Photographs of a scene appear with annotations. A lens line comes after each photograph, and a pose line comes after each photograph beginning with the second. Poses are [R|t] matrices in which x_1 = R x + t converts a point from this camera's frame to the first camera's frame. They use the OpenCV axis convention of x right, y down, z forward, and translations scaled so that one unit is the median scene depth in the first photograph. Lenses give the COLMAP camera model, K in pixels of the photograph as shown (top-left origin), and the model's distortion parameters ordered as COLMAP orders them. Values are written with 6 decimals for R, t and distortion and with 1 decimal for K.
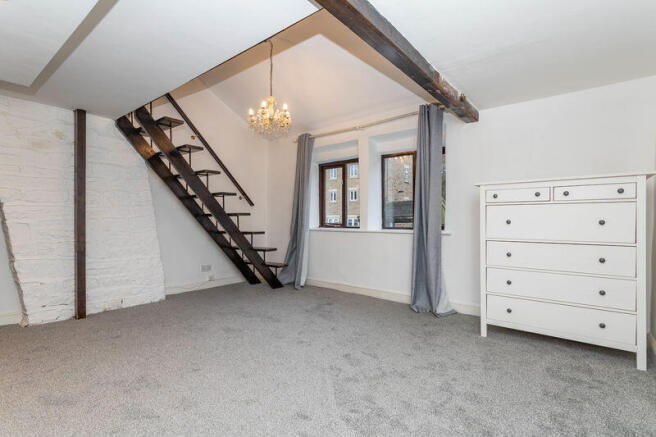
lens RADIAL K [[312.9, 0, 328.0], [0, 312.9, 218.5], [0, 0, 1]] dist [-0.000131, -0.000063]
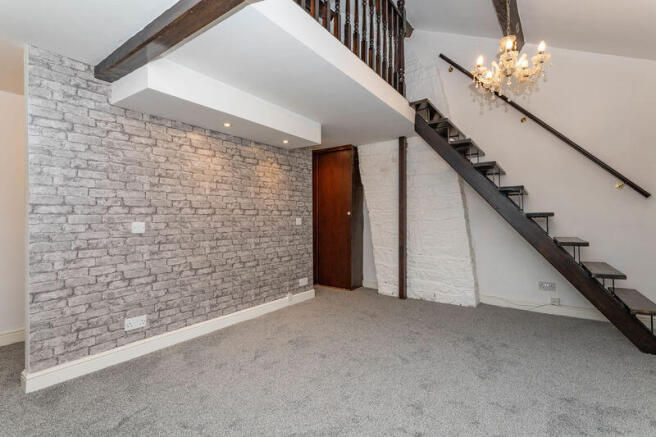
lens RADIAL K [[306.6, 0, 328.0], [0, 306.6, 218.5], [0, 0, 1]] dist [0.001020, 0.000134]
pose [[0.065480, -0.005578, -0.997838, 0.433701], [0.008467, 0.999951, -0.005034, -0.006239], [0.997818, -0.008119, 0.065524, 0.593915]]
